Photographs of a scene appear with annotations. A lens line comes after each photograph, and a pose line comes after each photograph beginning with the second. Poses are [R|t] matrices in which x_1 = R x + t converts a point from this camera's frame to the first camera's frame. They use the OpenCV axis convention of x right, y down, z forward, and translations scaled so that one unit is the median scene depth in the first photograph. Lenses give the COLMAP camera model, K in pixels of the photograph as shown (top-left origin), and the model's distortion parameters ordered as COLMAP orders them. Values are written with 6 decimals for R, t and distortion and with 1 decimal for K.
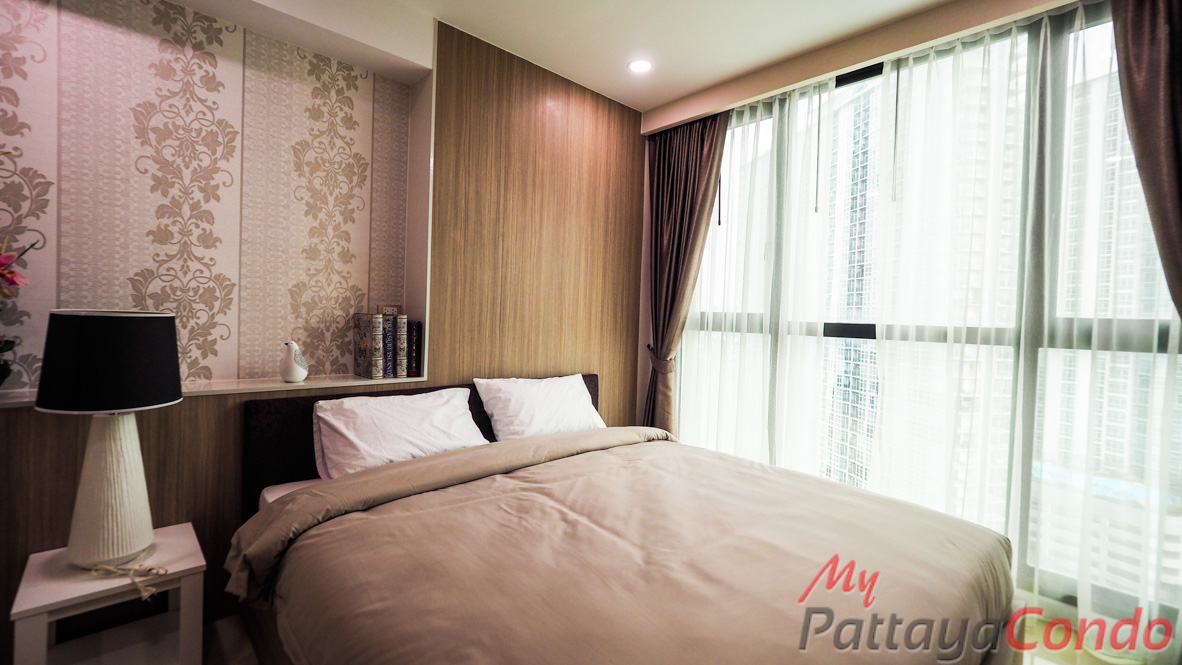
lens RADIAL K [[501.7, 0, 579.3], [0, 501.7, 324.4], [0, 0, 1]] dist [-0.000774, -0.000319]
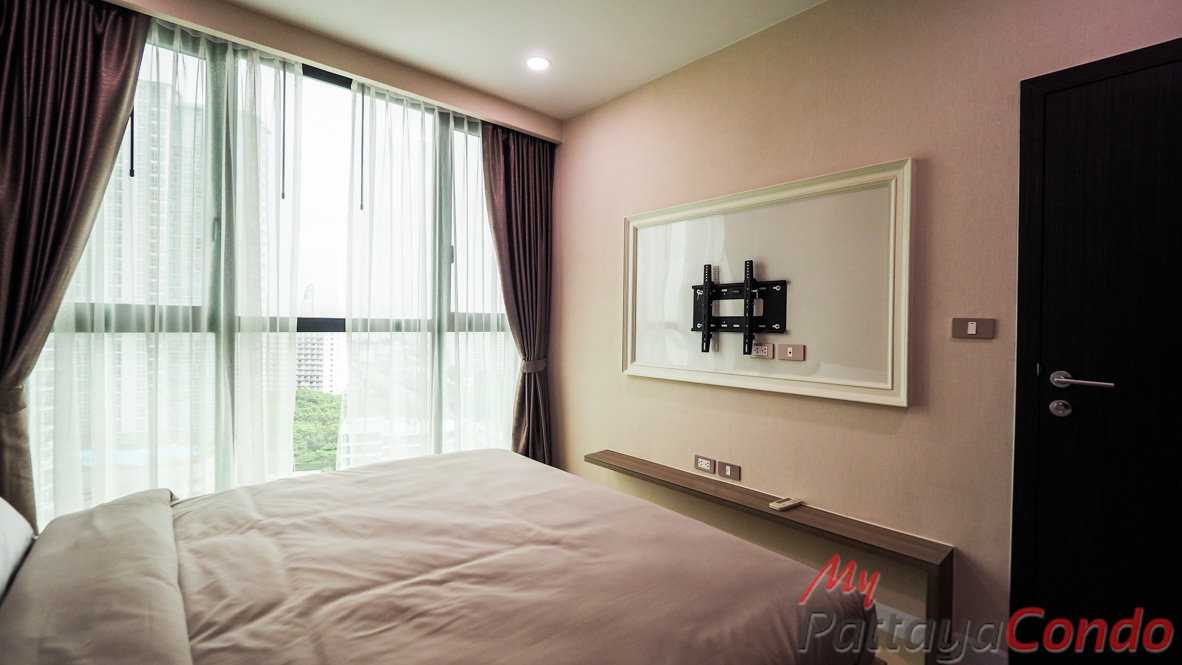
lens RADIAL K [[498.2, 0, 574.8], [0, 498.2, 329.5], [0, 0, 1]] dist [0.000042, -0.000213]
pose [[0.028072, -0.045150, 0.998586, -0.647483], [0.006318, 0.998967, 0.044990, -0.029829], [-0.999586, 0.005046, 0.028329, 0.638176]]
